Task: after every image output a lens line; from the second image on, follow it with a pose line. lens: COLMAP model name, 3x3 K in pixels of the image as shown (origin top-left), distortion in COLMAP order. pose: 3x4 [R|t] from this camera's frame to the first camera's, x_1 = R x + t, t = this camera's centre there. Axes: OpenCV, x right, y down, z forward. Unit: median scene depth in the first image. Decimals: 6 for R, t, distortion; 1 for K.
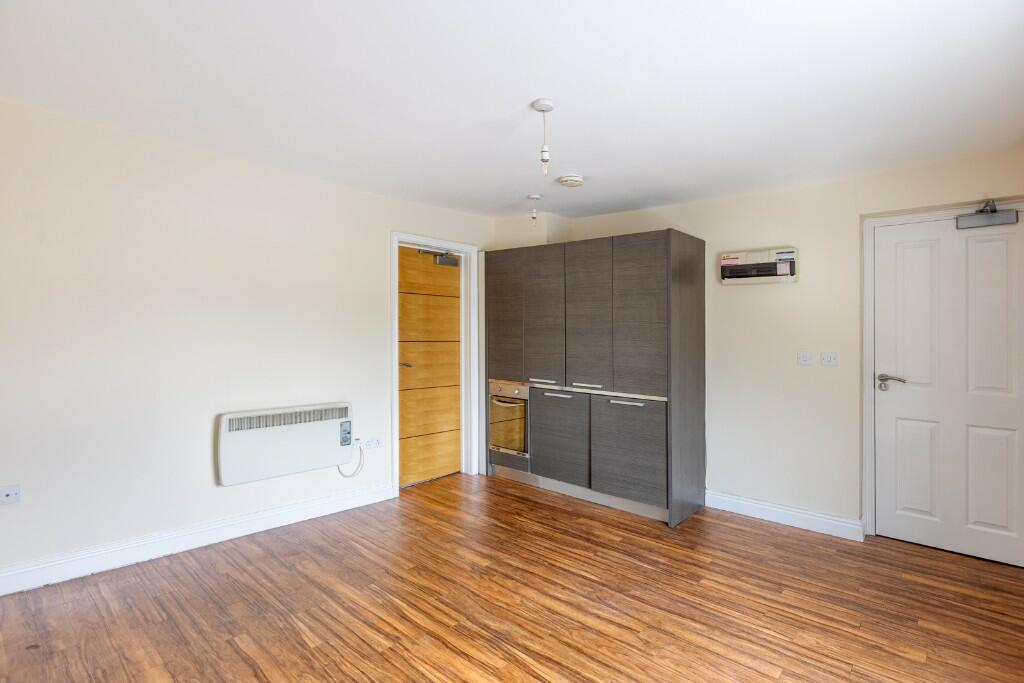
lens RADIAL K [[522.5, 0, 480.8], [0, 522.5, 343.7], [0, 0, 1]] dist [-0.001383, -0.002233]
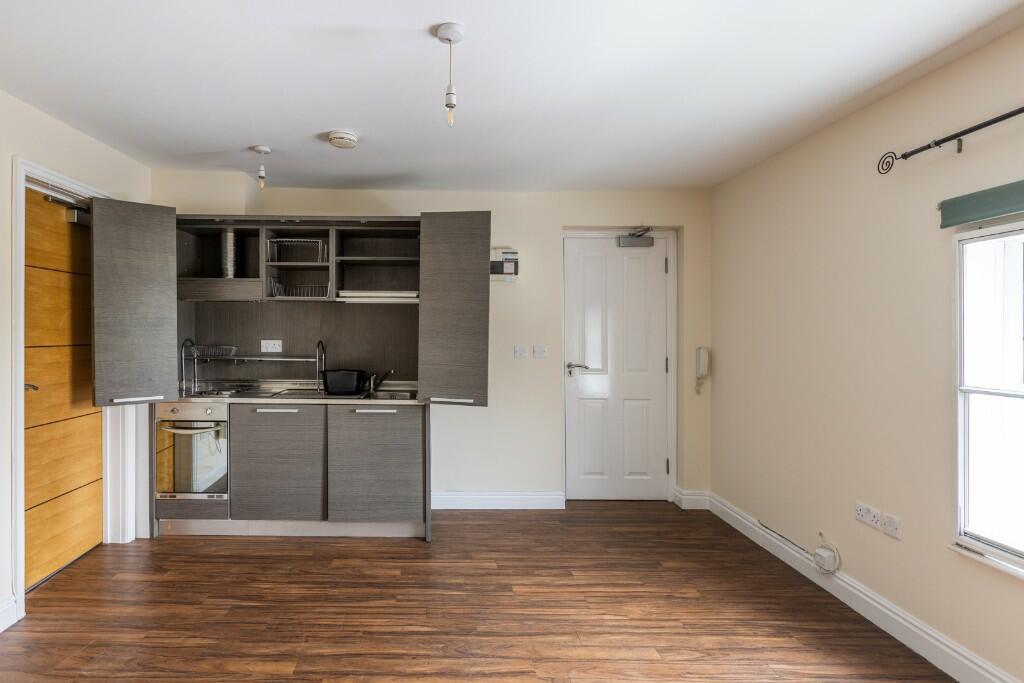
lens RADIAL K [[556.6, 0, 423.6], [0, 556.6, 327.3], [0, 0, 1]] dist [-0.005926, 0.004535]
pose [[0.722243, -0.007784, 0.691596, -0.362328], [0.020745, 0.999731, -0.010411, -0.016342], [-0.691328, 0.021866, 0.722210, 0.336909]]
